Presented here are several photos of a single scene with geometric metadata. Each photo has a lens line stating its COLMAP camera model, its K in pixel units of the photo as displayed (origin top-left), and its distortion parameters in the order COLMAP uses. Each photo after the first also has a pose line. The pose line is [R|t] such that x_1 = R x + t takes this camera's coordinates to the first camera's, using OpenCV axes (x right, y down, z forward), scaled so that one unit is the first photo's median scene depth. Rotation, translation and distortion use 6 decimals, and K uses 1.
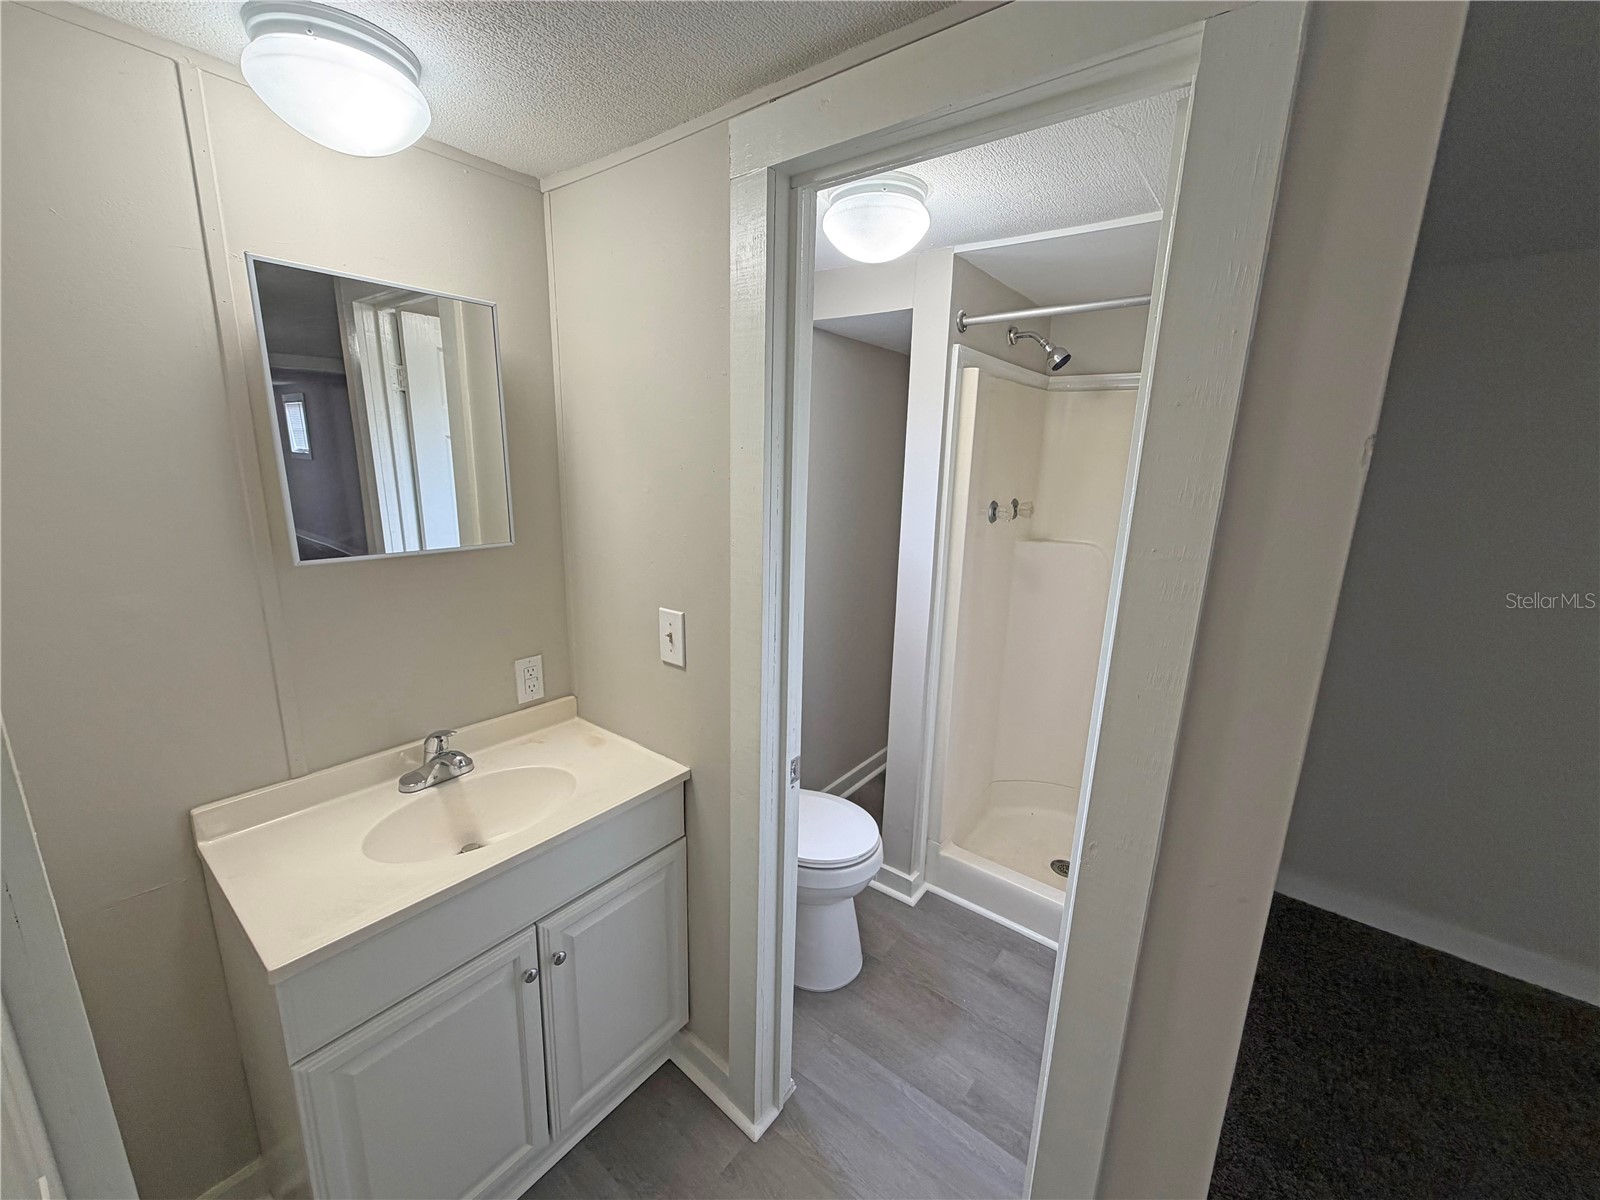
lens RADIAL K [[635.5, 0, 806.4], [0, 635.5, 600.3], [0, 0, 1]] dist [0.001339, -0.000120]
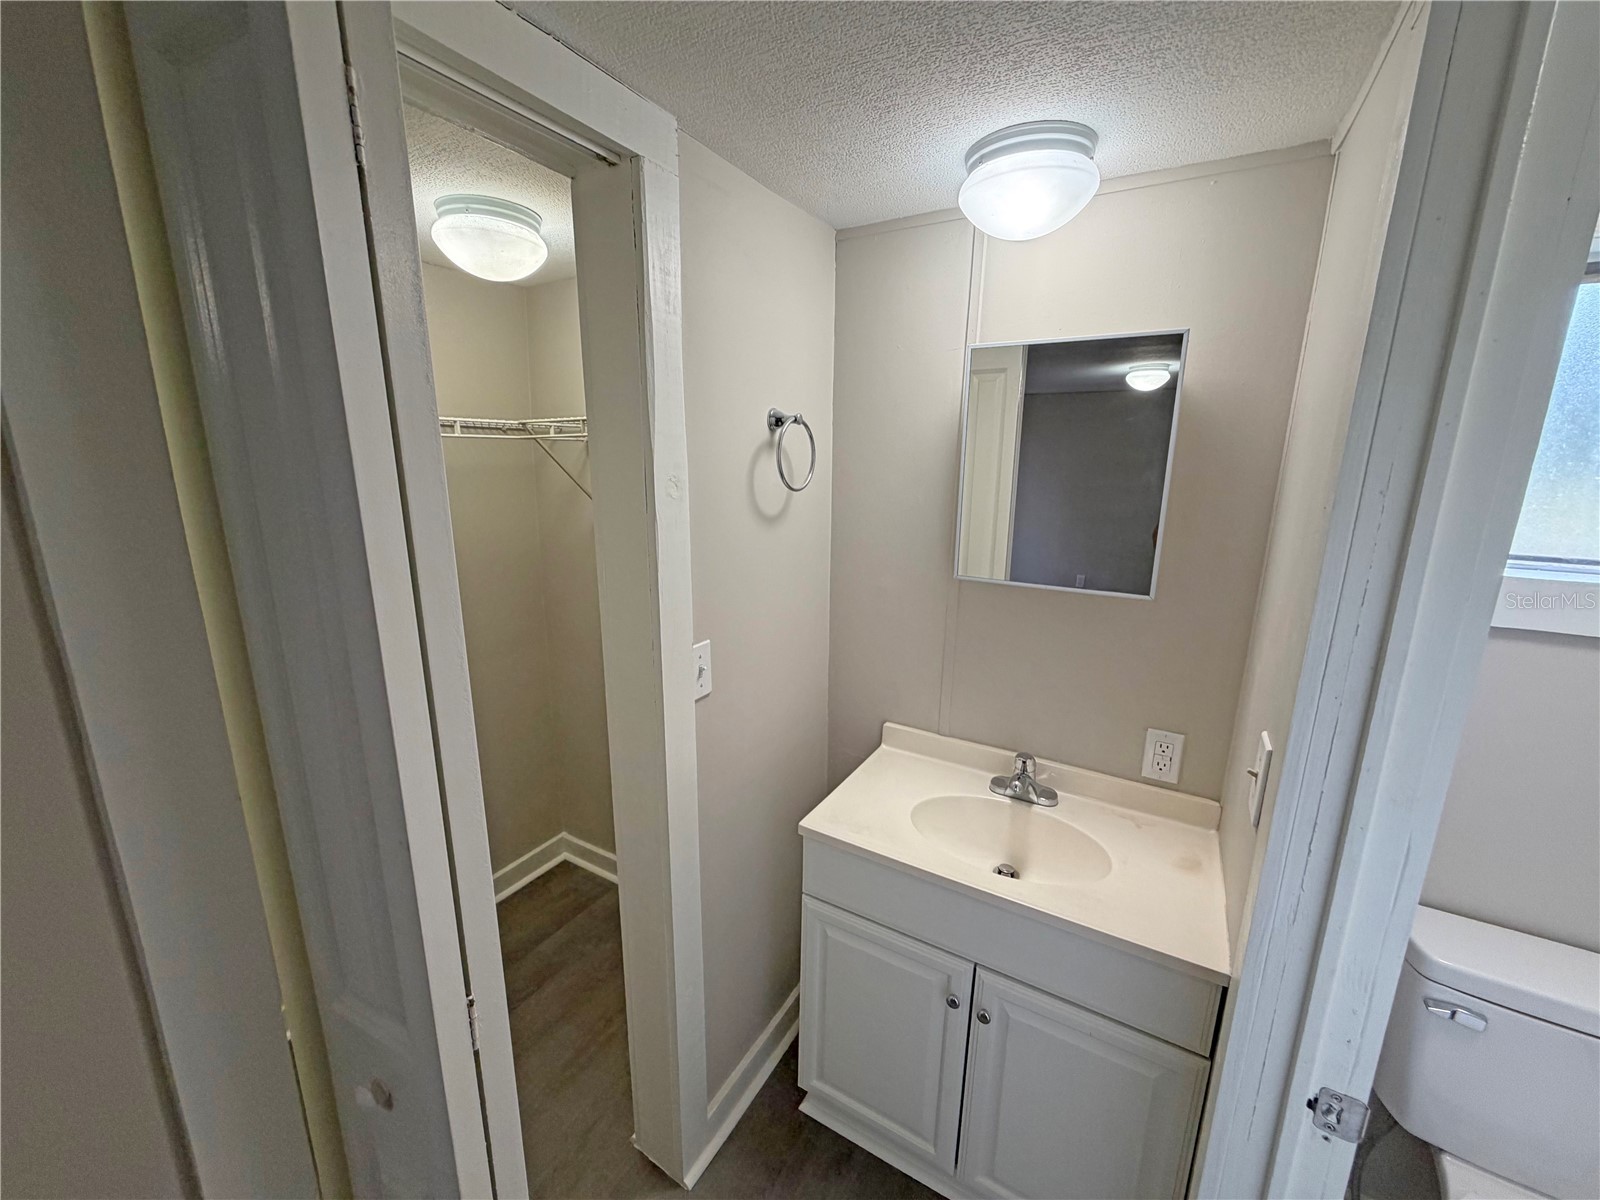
lens RADIAL K [[635.5, 0, 802.8], [0, 635.5, 602.2], [0, 0, 1]] dist [0.001339, -0.000120]
pose [[0.123790, 0.196513, -0.972655, 0.355128], [-0.230158, 0.959151, 0.164492, -0.123412], [0.965248, 0.203502, 0.163962, 0.405458]]
